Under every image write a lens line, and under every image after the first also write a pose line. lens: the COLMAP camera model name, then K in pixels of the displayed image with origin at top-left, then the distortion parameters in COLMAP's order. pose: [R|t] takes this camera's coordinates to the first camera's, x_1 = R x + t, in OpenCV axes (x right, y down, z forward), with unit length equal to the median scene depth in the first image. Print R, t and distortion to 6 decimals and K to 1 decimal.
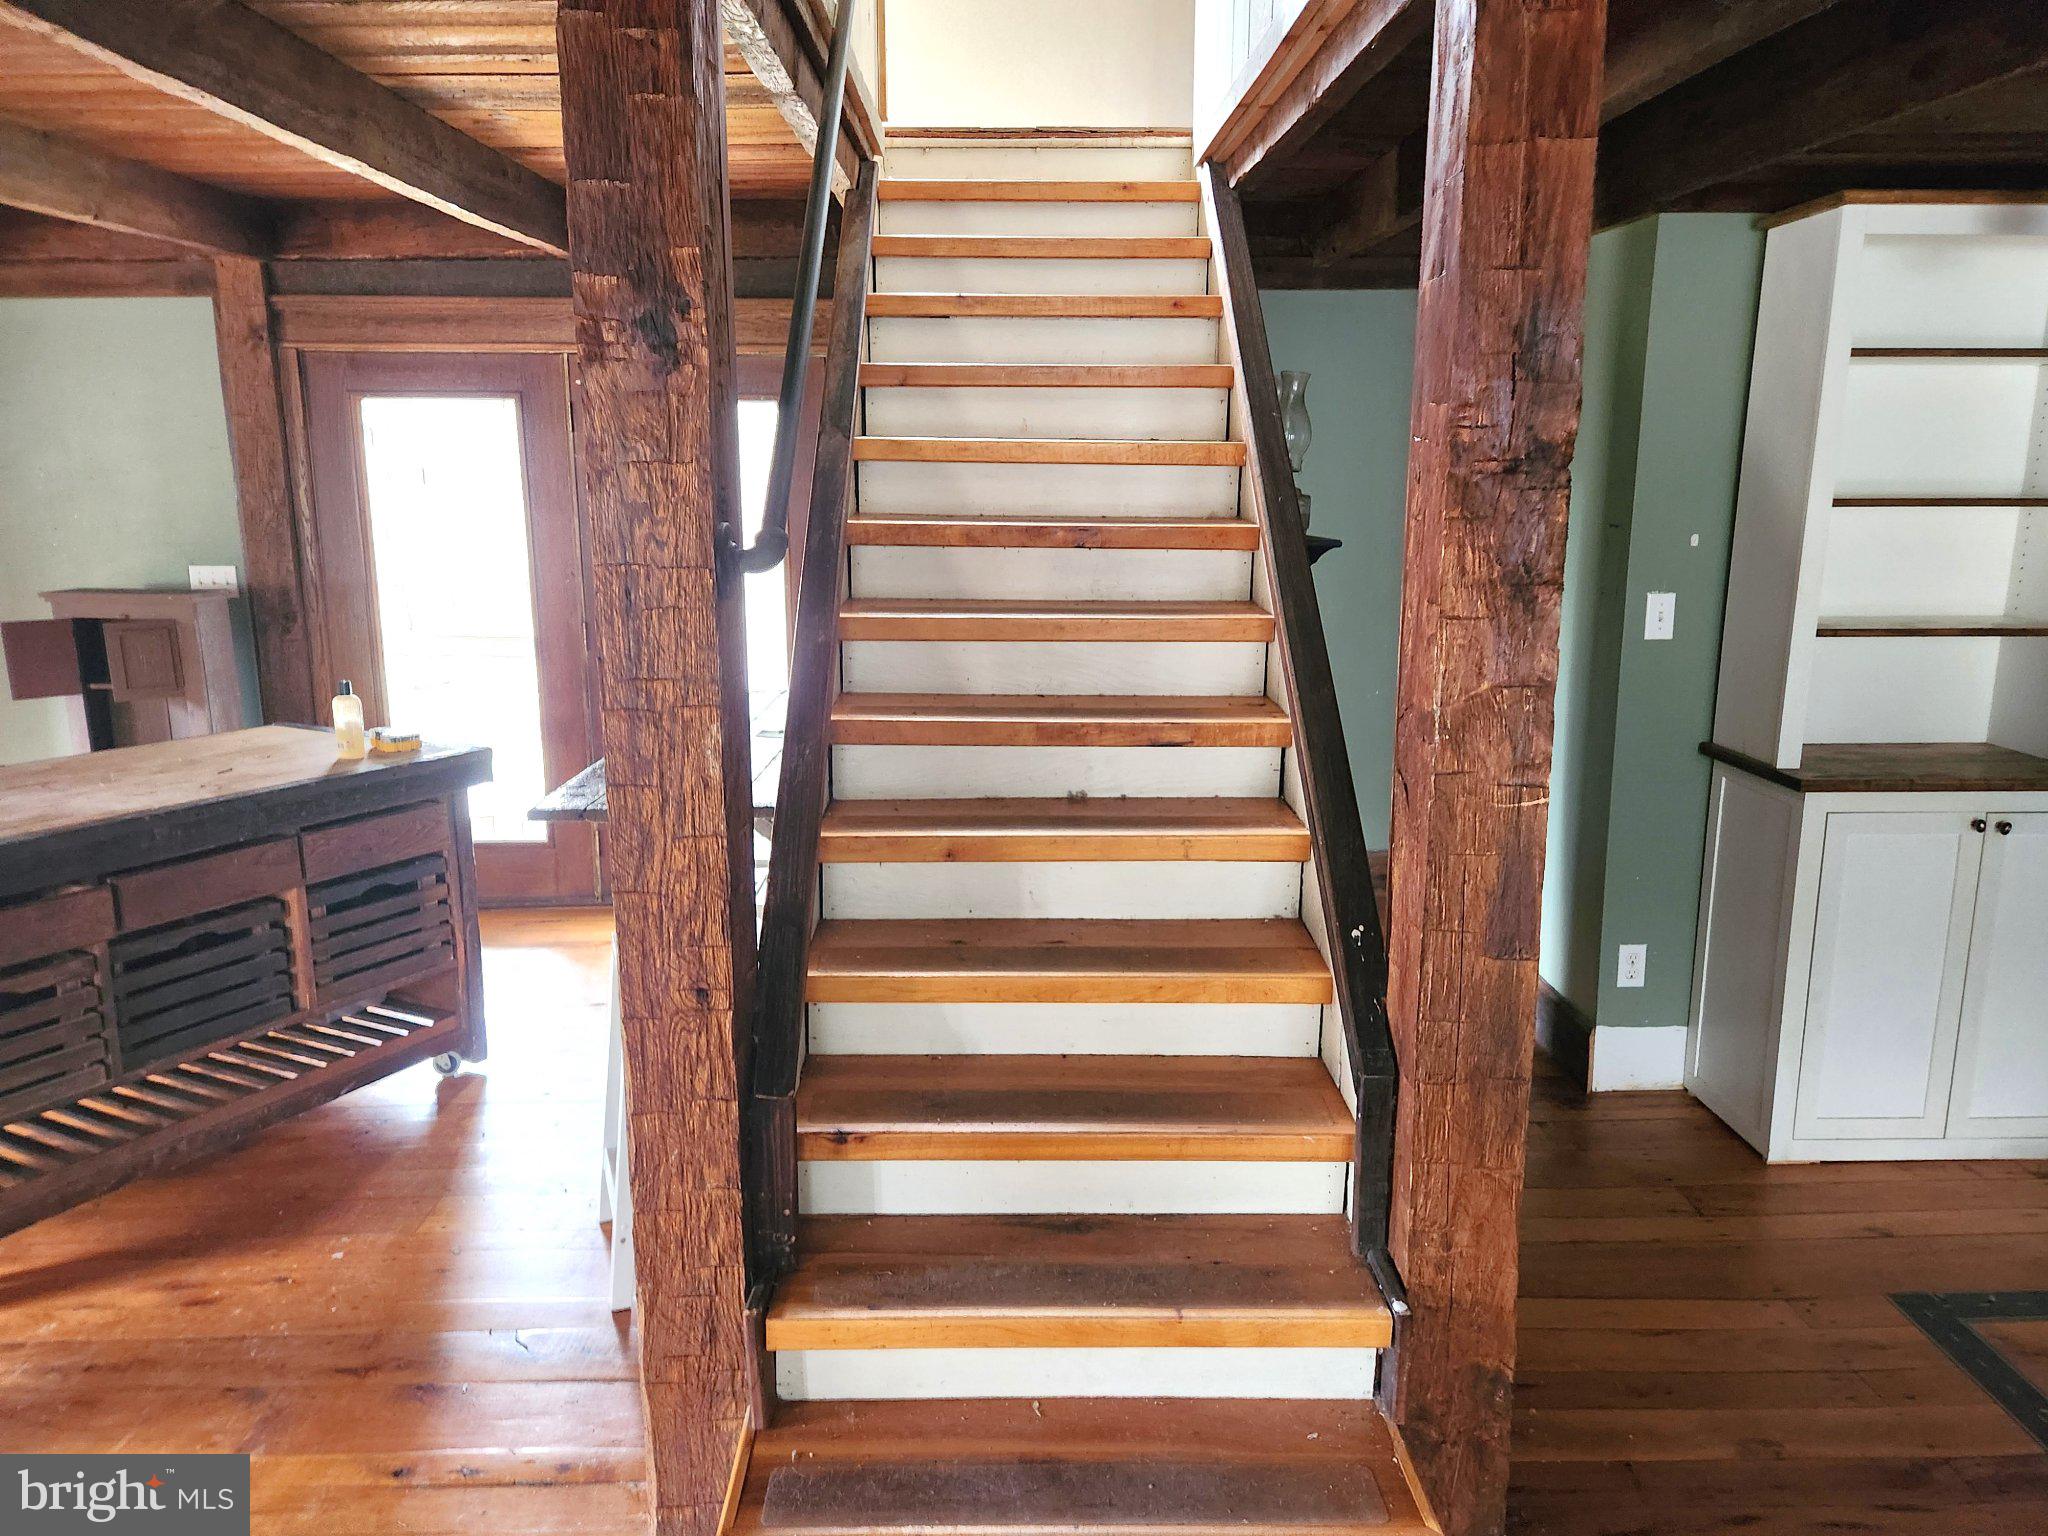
lens RADIAL K [[1379.9, 0, 1022.2], [0, 1379.9, 751.7], [0, 0, 1]] dist [0.043988, -0.005311]
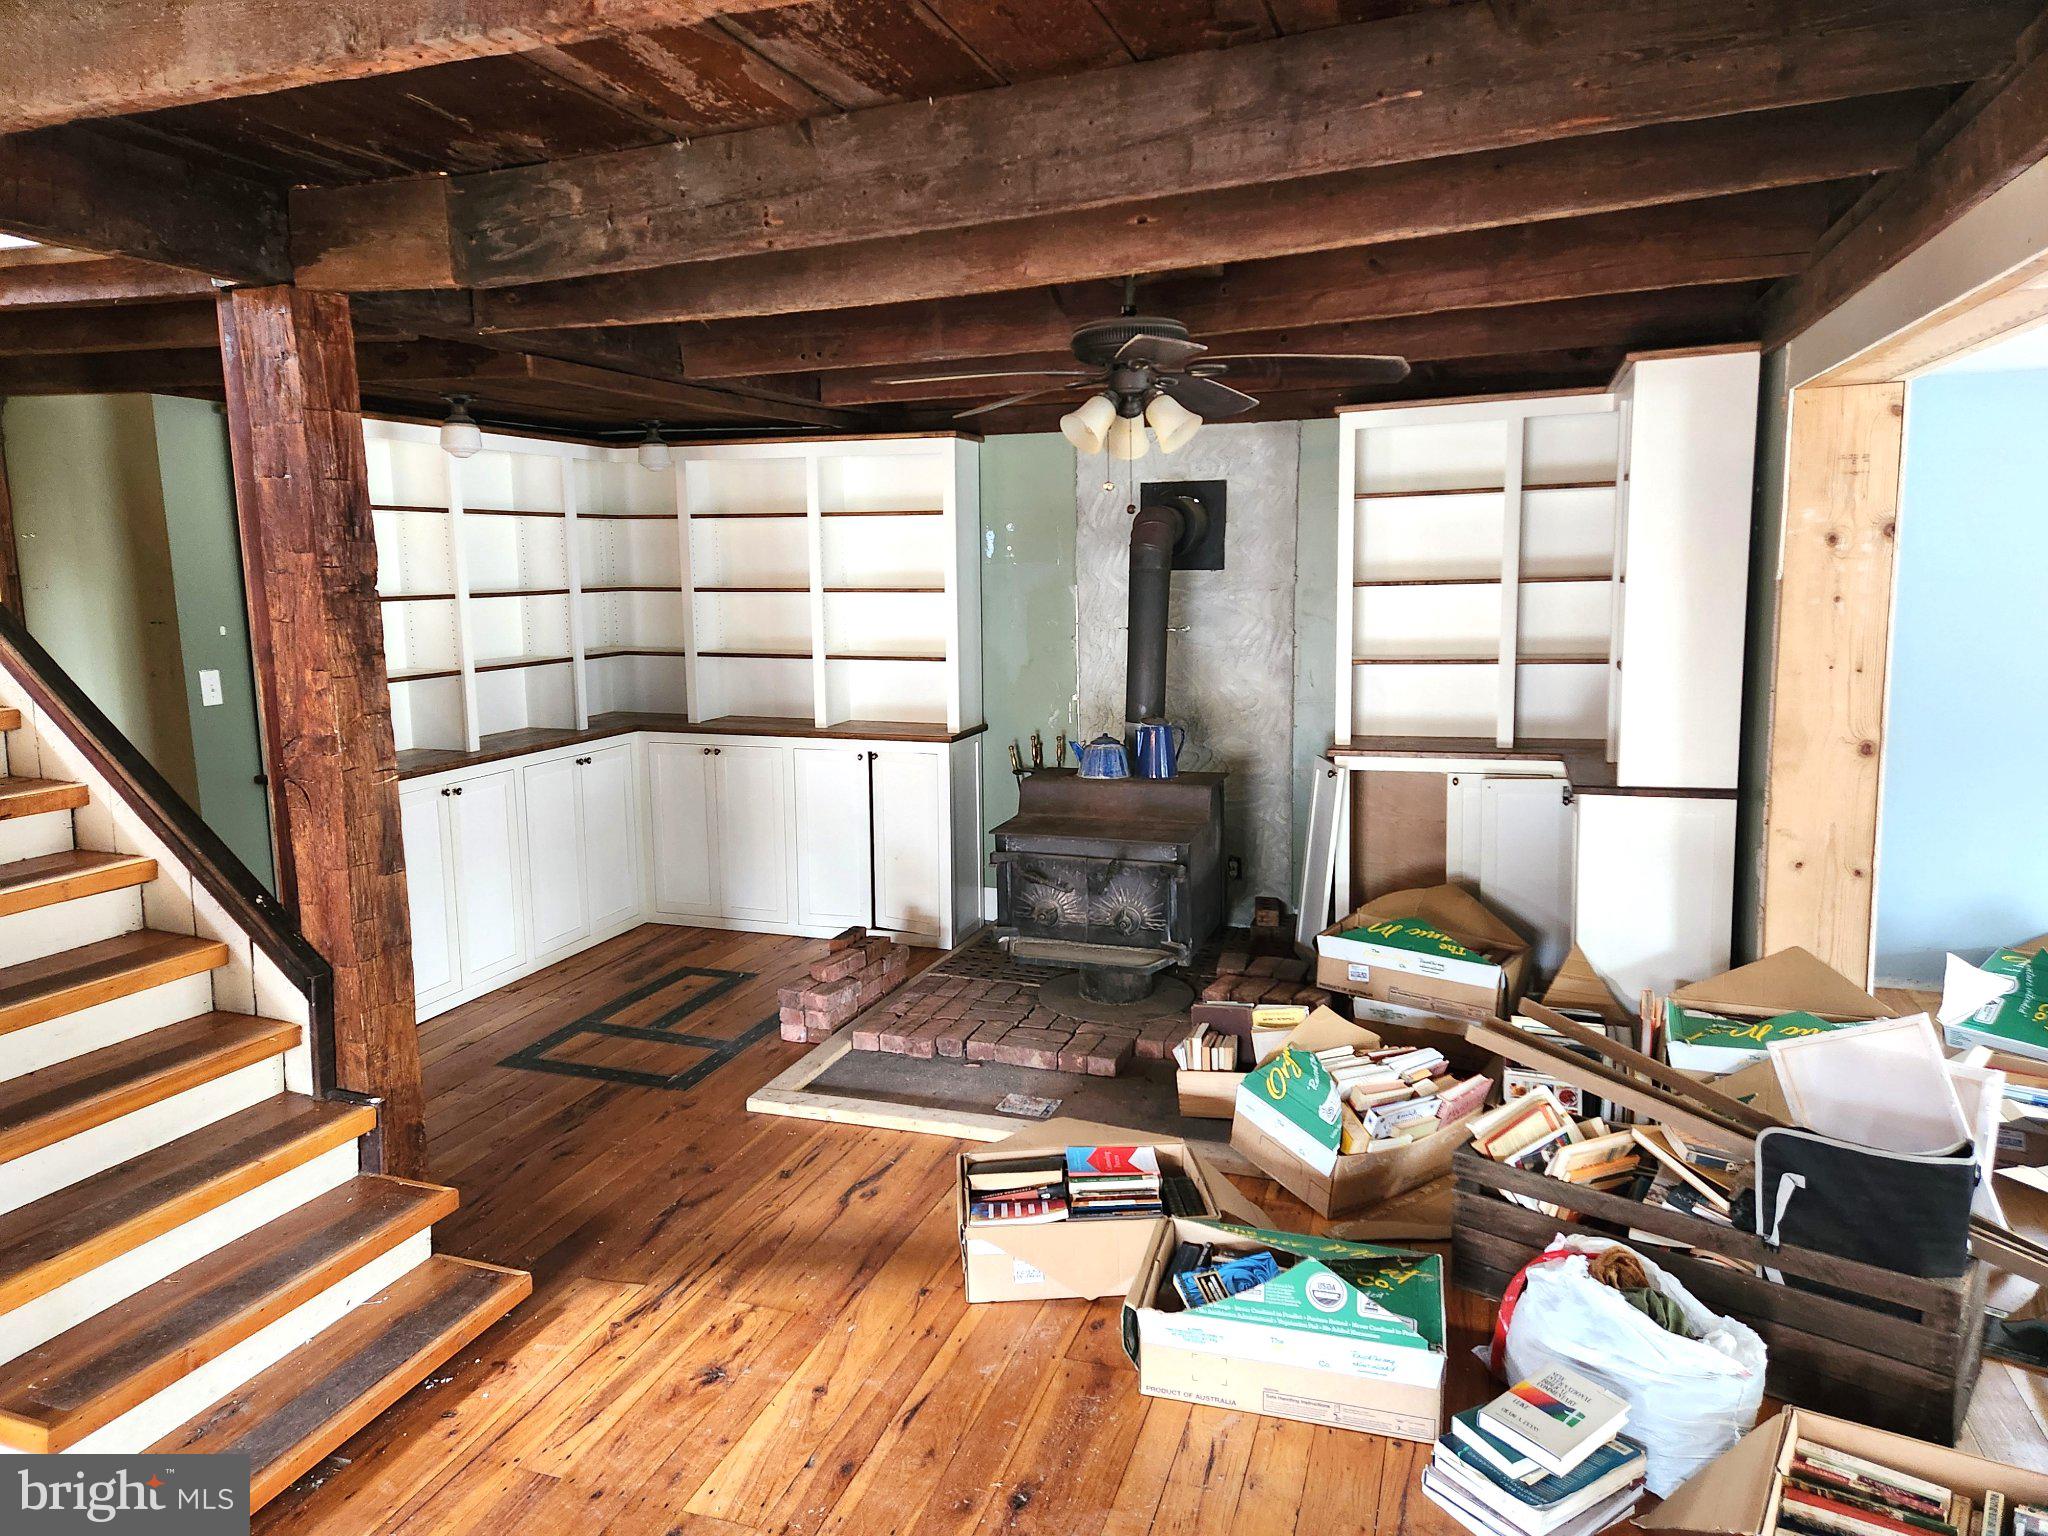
lens RADIAL K [[1379.9, 0, 1020.6], [0, 1379.9, 761.8], [0, 0, 1]] dist [0.043988, -0.005311]
pose [[0.356182, -0.148657, 0.922516, -0.915592], [0.196473, 0.977108, 0.081597, 0.027197], [-0.913528, 0.152186, 0.377235, -0.365294]]
